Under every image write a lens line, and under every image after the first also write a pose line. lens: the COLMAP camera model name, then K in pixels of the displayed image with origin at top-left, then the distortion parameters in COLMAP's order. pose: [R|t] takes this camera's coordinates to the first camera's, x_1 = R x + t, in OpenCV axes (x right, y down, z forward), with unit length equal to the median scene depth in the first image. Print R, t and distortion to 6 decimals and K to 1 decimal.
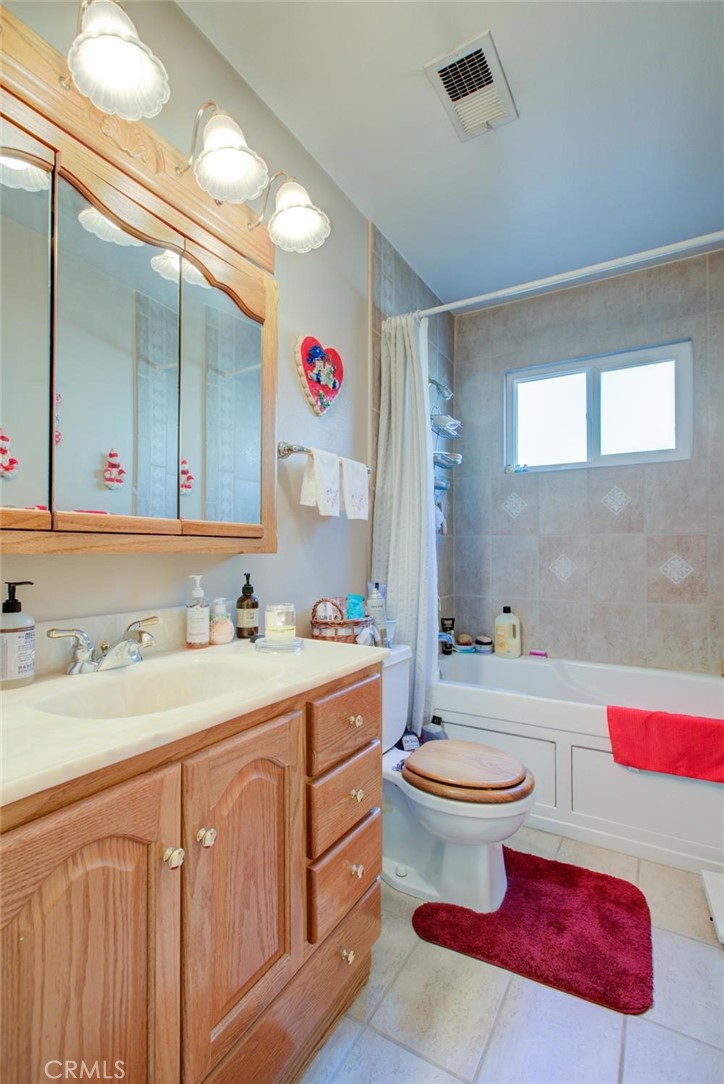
lens RADIAL K [[497.5, 0, 379.2], [0, 497.5, 552.5], [0, 0, 1]] dist [-0.009479, 0.005415]
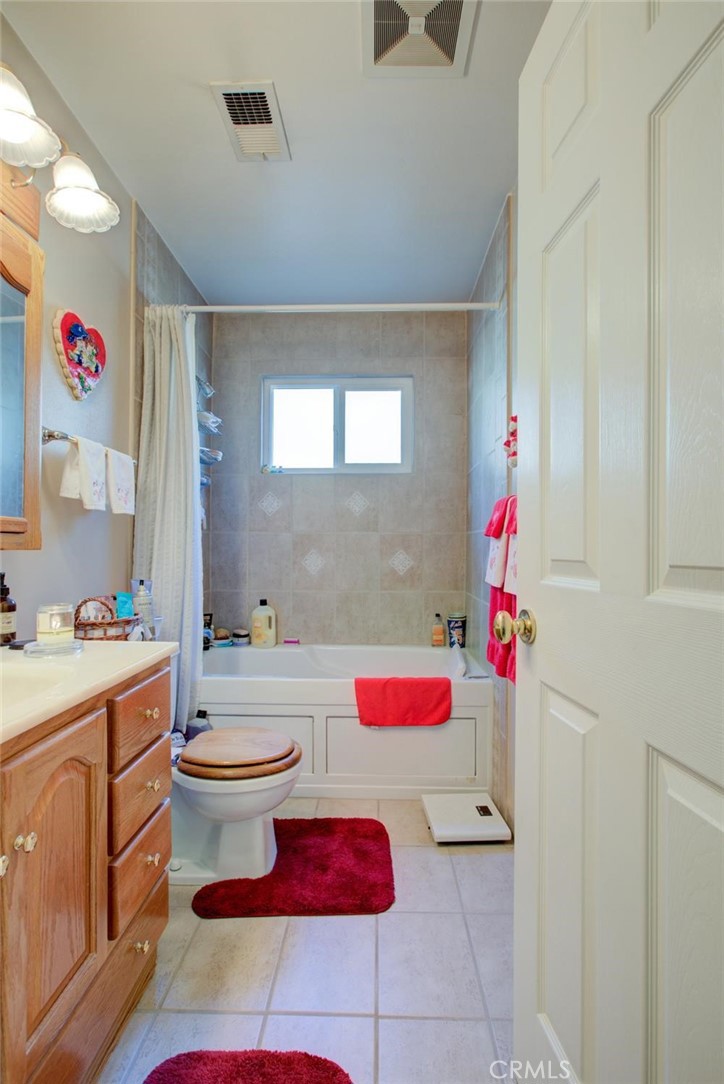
lens RADIAL K [[497.5, 0, 379.2], [0, 497.5, 552.5], [0, 0, 1]] dist [-0.009479, 0.005415]
pose [[0.871421, -0.002521, 0.490530, -0.087028], [-0.002484, 0.999951, 0.009552, -0.002923], [-0.490530, -0.009542, 0.871372, -0.072996]]
